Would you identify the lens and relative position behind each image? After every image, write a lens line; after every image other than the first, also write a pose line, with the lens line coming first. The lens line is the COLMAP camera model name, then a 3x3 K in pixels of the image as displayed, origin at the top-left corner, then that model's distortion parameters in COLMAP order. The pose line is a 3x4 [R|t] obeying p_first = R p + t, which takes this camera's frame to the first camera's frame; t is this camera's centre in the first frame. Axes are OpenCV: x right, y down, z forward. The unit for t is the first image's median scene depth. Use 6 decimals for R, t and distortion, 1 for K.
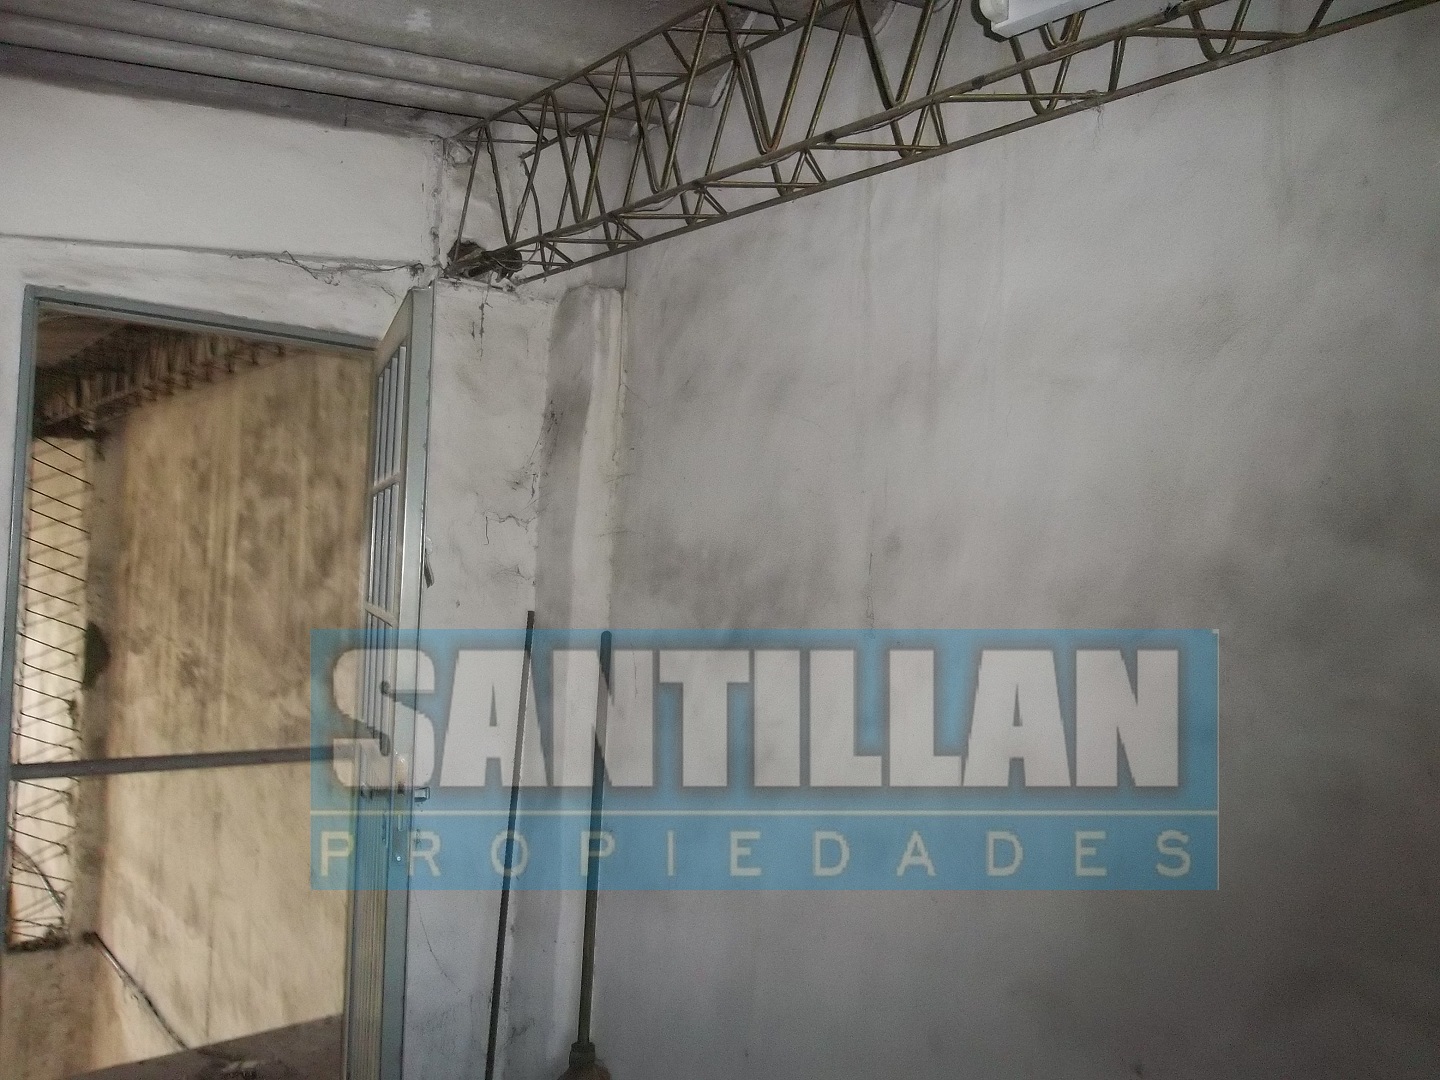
lens RADIAL K [[1178.5, 0, 721.3], [0, 1178.5, 534.3], [0, 0, 1]] dist [0.001270, 0.006530]
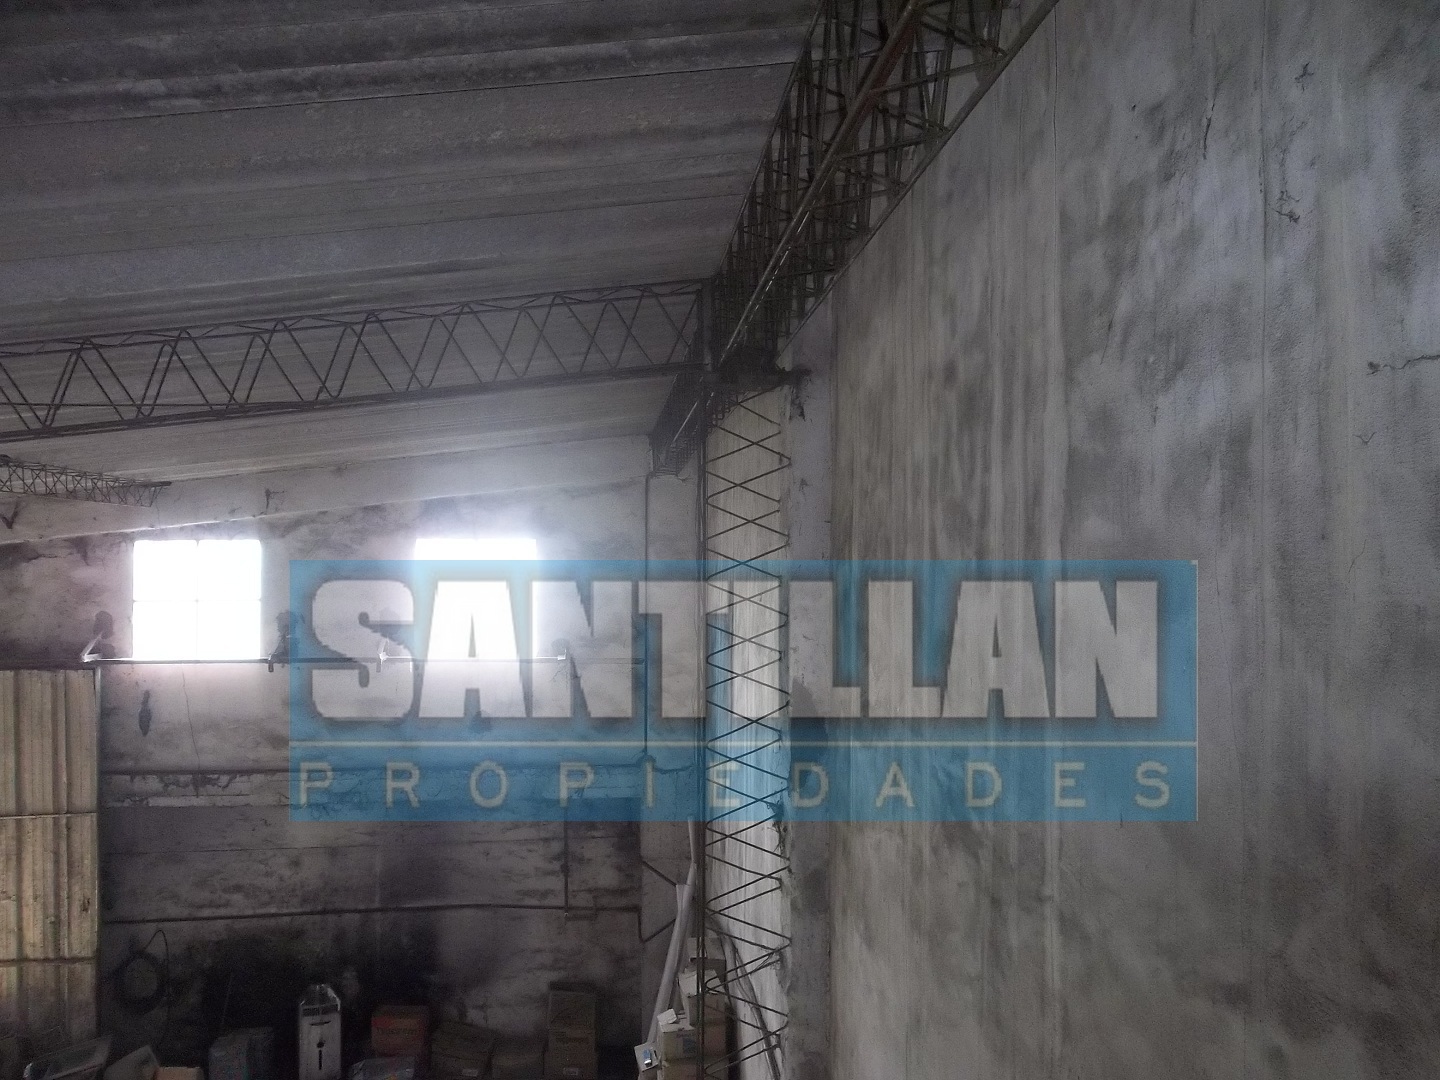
lens RADIAL K [[1178.5, 0, 721.3], [0, 1178.5, 534.3], [0, 0, 1]] dist [0.001270, 0.006530]
pose [[0.828329, -0.044911, -0.558438, -0.258030], [0.037127, 0.998991, -0.025271, 0.013575], [0.559010, 0.000200, 0.829161, 0.547787]]
